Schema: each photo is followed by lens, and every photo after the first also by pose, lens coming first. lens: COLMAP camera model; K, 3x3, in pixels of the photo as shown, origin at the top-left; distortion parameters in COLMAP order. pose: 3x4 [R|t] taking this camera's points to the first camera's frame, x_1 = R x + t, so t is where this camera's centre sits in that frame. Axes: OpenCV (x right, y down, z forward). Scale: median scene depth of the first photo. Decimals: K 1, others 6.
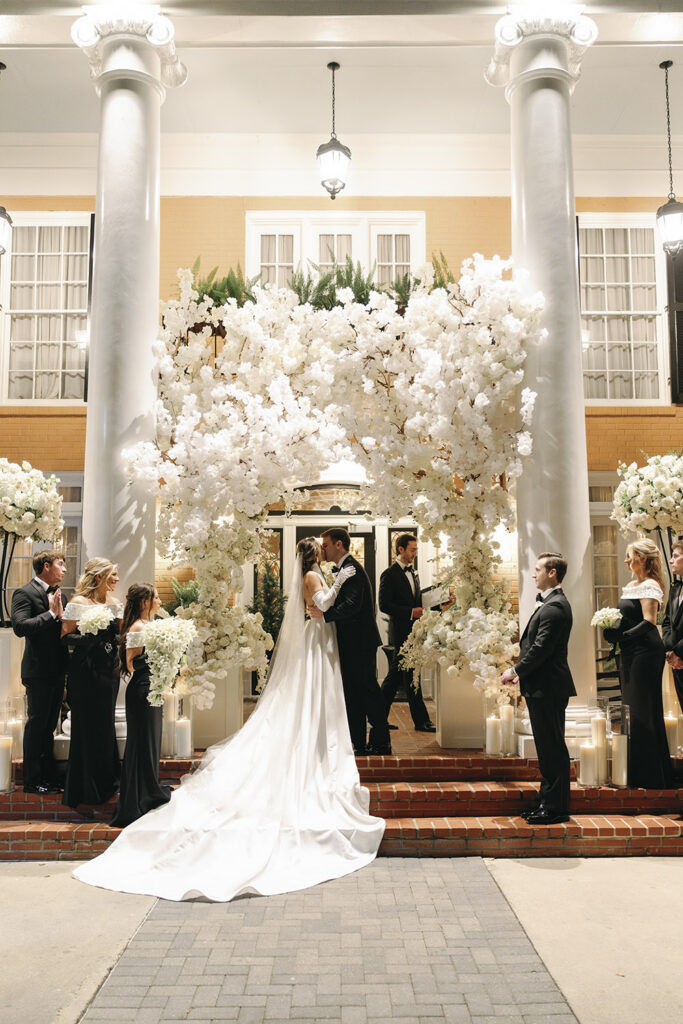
lens RADIAL K [[768.7, 0, 341.0], [0, 768.7, 515.8], [0, 0, 1]] dist [0.002501, -0.000543]
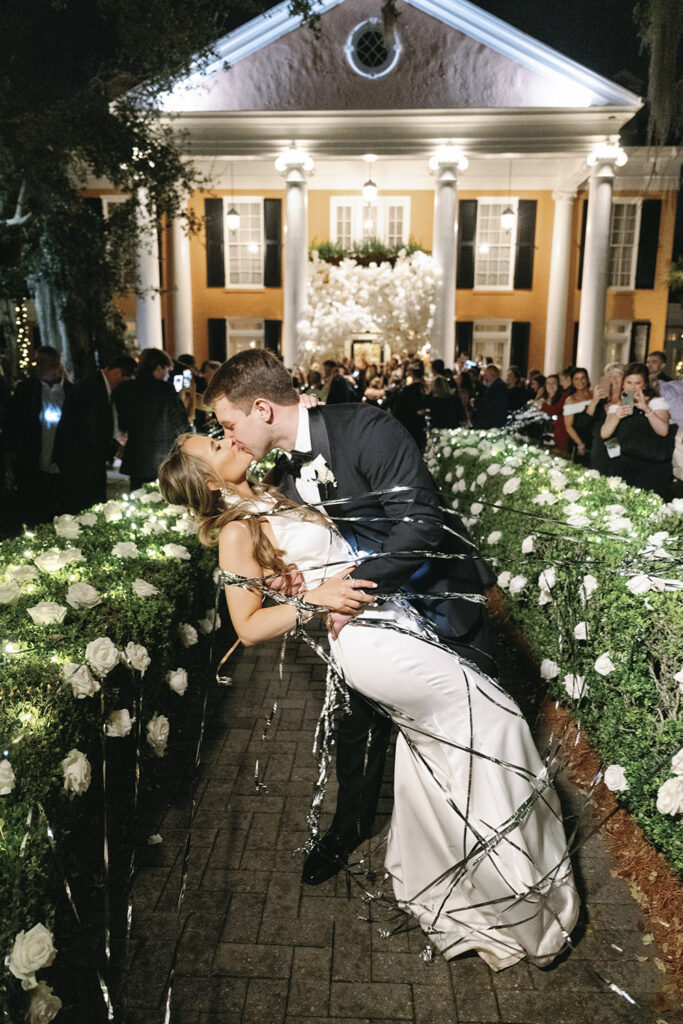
lens RADIAL K [[768.7, 0, 339.3], [0, 768.7, 515.1], [0, 0, 1]] dist [0.002501, -0.000543]
pose [[0.999195, 0.017421, -0.036138, 0.000251], [-0.005650, 0.952923, 0.303161, -0.272526], [0.039718, -0.302712, 0.952254, -2.022806]]
